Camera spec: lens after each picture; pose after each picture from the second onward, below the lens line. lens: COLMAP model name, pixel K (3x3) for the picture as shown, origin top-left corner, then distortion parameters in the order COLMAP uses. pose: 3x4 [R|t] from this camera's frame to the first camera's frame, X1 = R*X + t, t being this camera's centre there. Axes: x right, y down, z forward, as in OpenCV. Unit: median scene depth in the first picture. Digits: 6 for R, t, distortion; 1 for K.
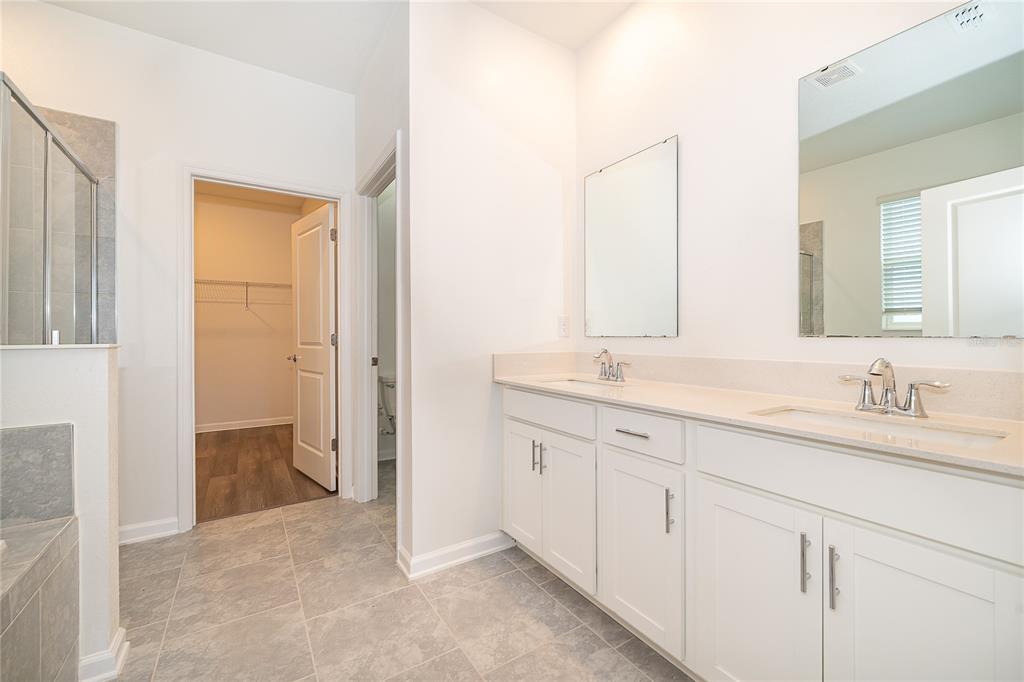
lens RADIAL K [[420.9, 0, 514.3], [0, 420.9, 336.6], [0, 0, 1]] dist [0.004125, 0.000256]
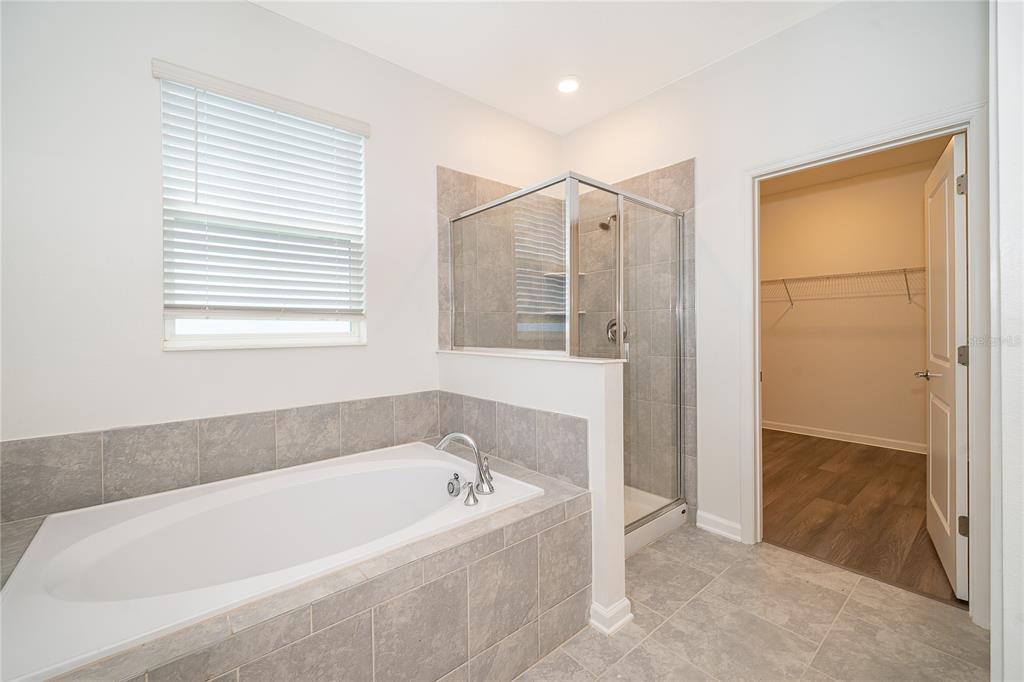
lens RADIAL K [[420.9, 0, 512.8], [0, 420.9, 331.2], [0, 0, 1]] dist [0.004125, 0.000256]
pose [[0.130872, 0.008177, -0.991366, 0.118552], [0.005145, 0.999947, 0.008927, -0.044395], [0.991386, -0.006269, 0.130823, 0.325844]]
